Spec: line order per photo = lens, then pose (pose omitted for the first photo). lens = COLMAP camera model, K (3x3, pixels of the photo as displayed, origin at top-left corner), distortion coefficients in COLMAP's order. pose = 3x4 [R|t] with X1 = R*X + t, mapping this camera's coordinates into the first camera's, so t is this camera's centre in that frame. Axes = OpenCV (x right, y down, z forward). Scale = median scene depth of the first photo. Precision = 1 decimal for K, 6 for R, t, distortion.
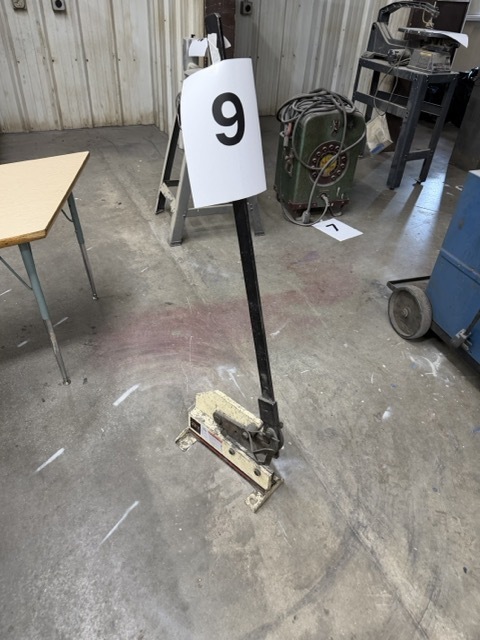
lens RADIAL K [[455.6, 0, 239.6], [0, 455.6, 319.8], [0, 0, 1]] dist [-0.006154, -0.004789]
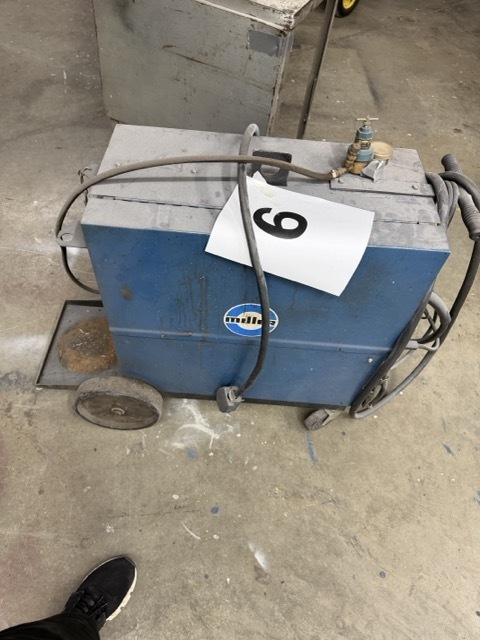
lens RADIAL K [[455.6, 0, 238.3], [0, 455.6, 321.9], [0, 0, 1]] dist [-0.006154, -0.004789]
pose [[0.349134, -0.775851, 0.525510, 0.215298], [0.514650, 0.627410, 0.584374, -0.423732], [-0.783097, 0.066429, 0.618341, 0.545046]]
